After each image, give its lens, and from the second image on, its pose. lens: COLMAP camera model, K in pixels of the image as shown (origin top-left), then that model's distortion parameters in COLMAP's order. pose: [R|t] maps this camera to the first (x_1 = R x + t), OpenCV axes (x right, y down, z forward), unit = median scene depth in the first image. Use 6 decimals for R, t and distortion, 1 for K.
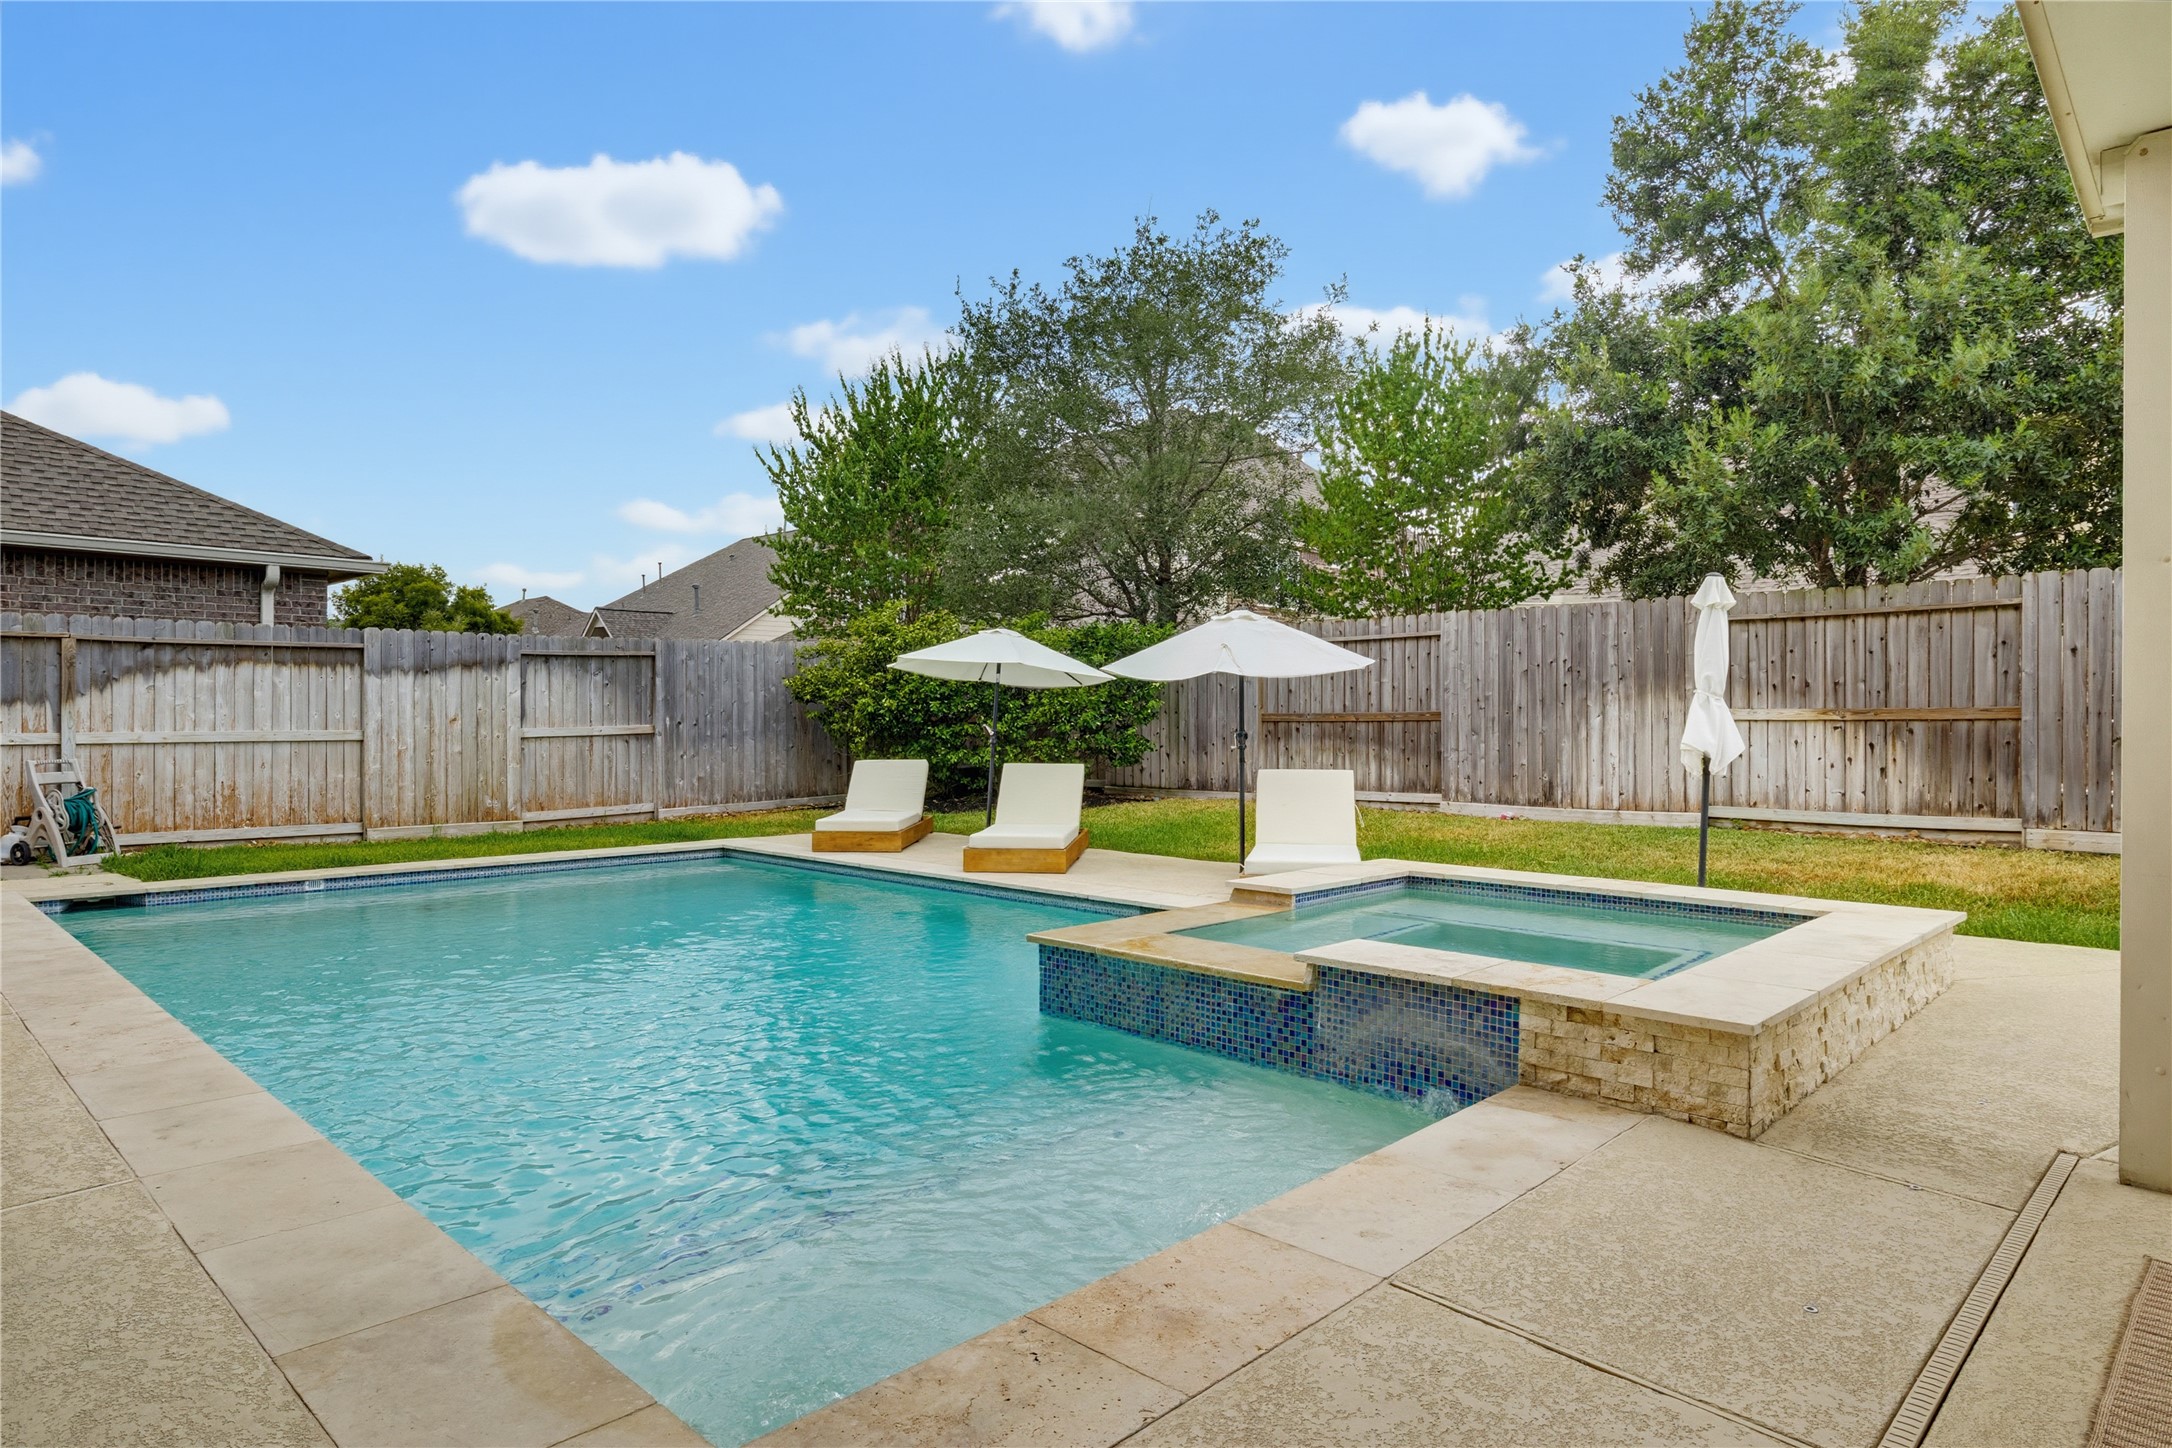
lens RADIAL K [[1263.2, 0, 1087.0], [0, 1263.2, 721.4], [0, 0, 1]] dist [0.001750, 0.000358]
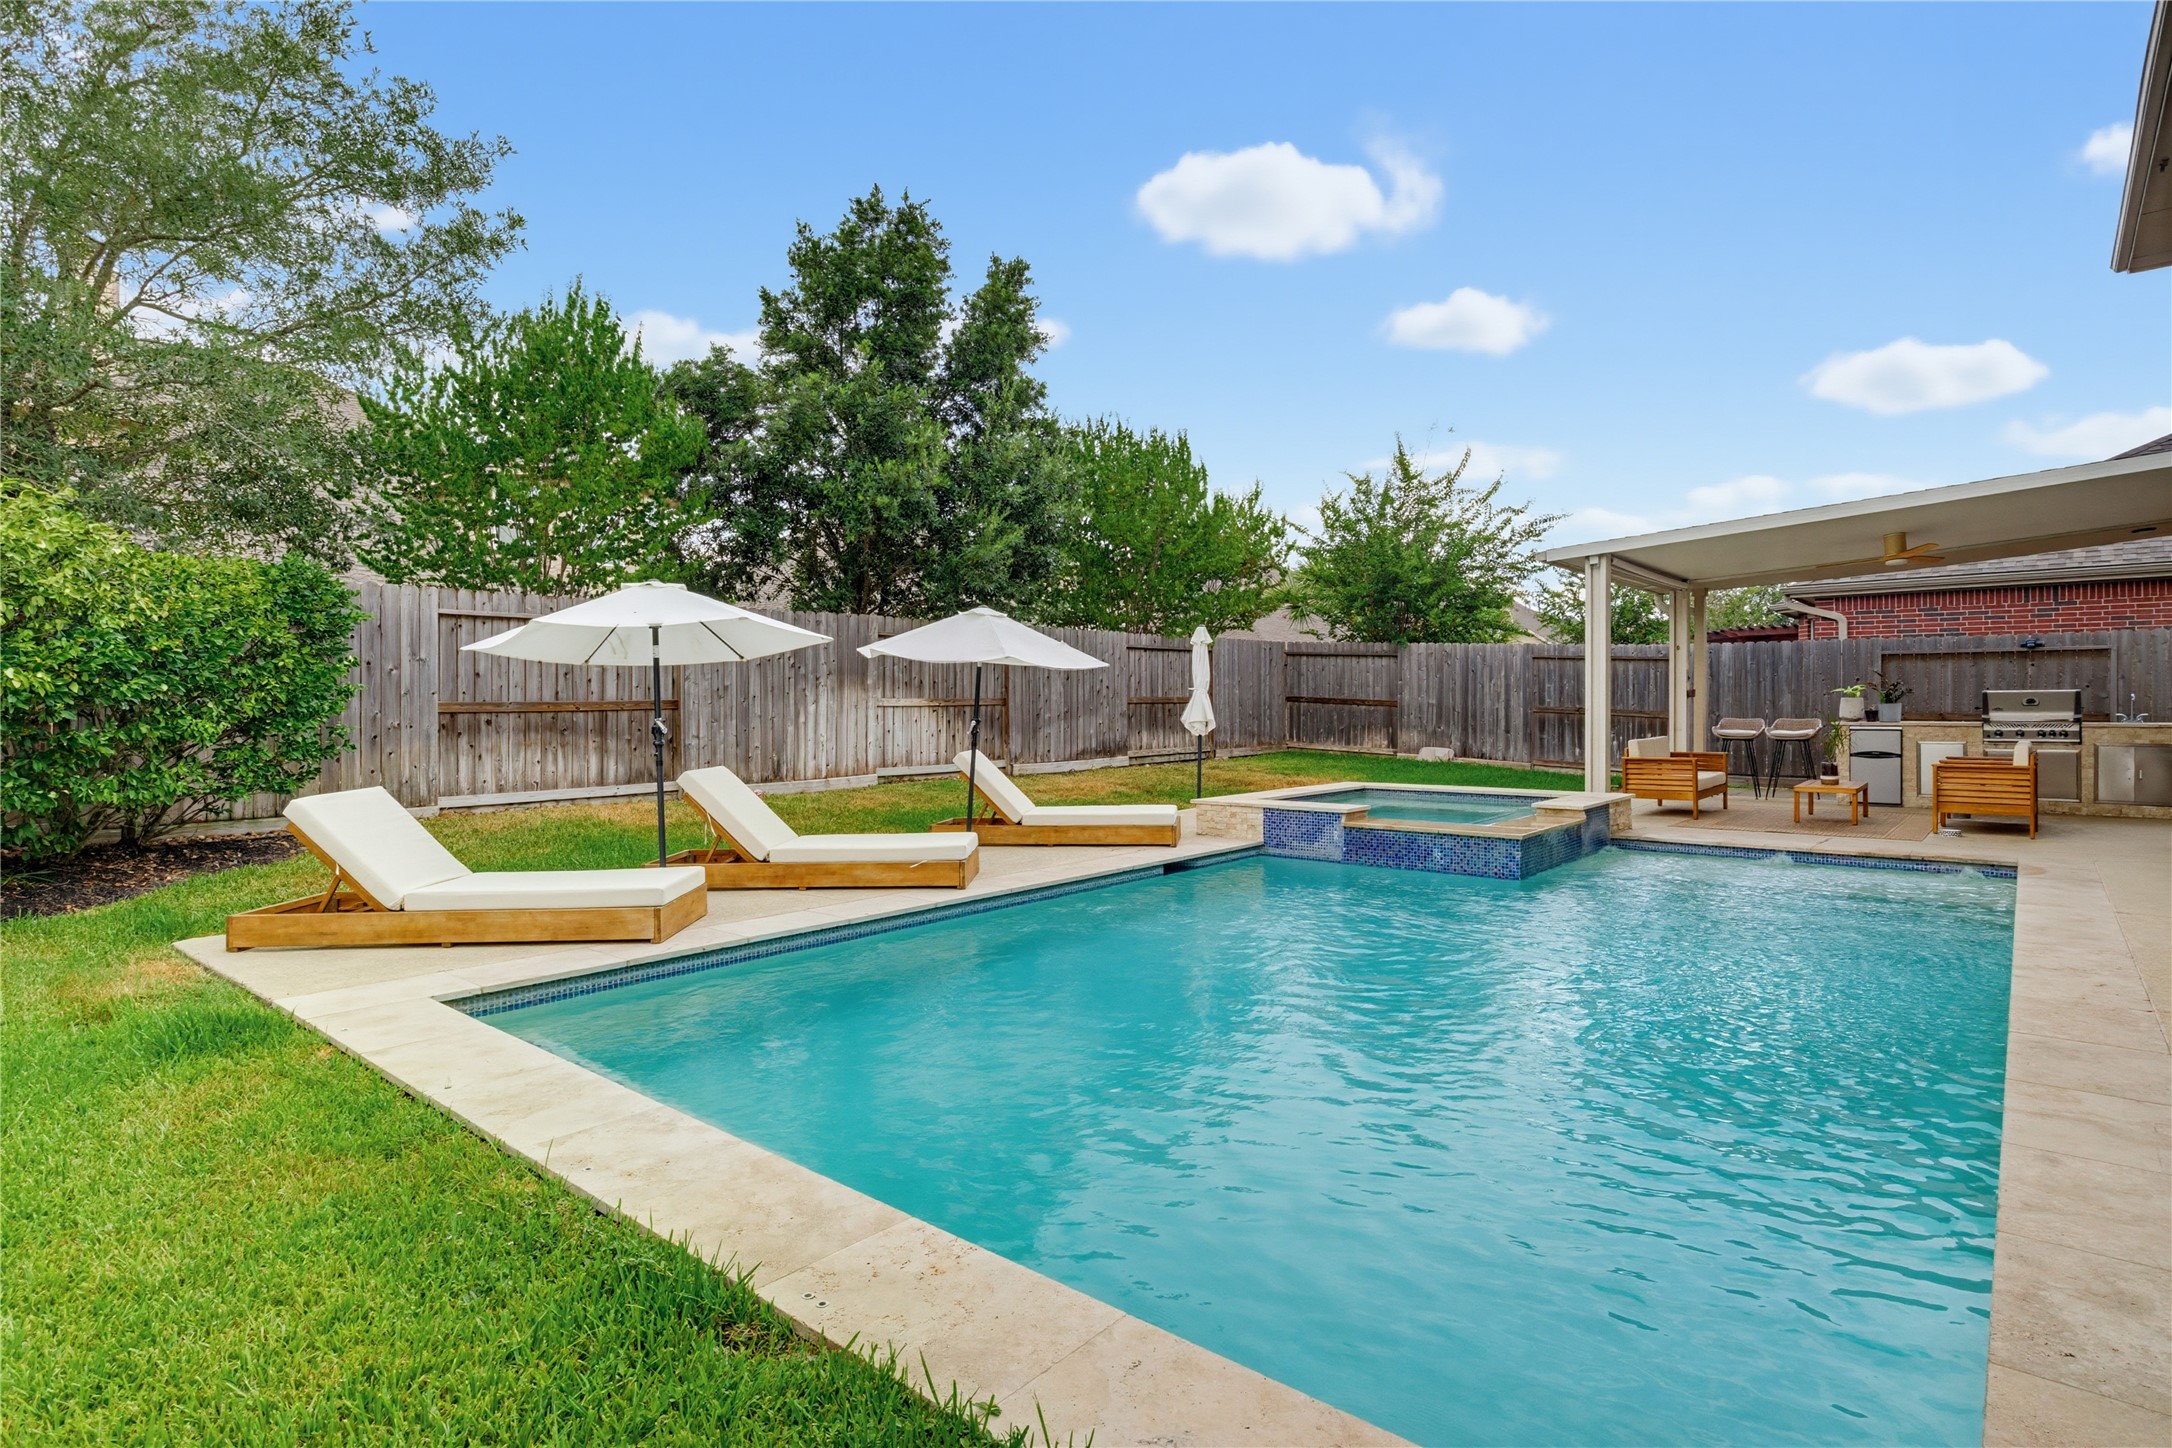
lens RADIAL K [[1117.8, 0, 1085.6], [0, 1117.8, 713.7], [0, 0, 1]] dist [0.000182, -0.000173]
pose [[-0.063260, -0.013521, 0.997905, -0.671245], [0.004865, 0.999892, 0.013856, -0.008216], [-0.997985, 0.005731, -0.063188, 0.769095]]
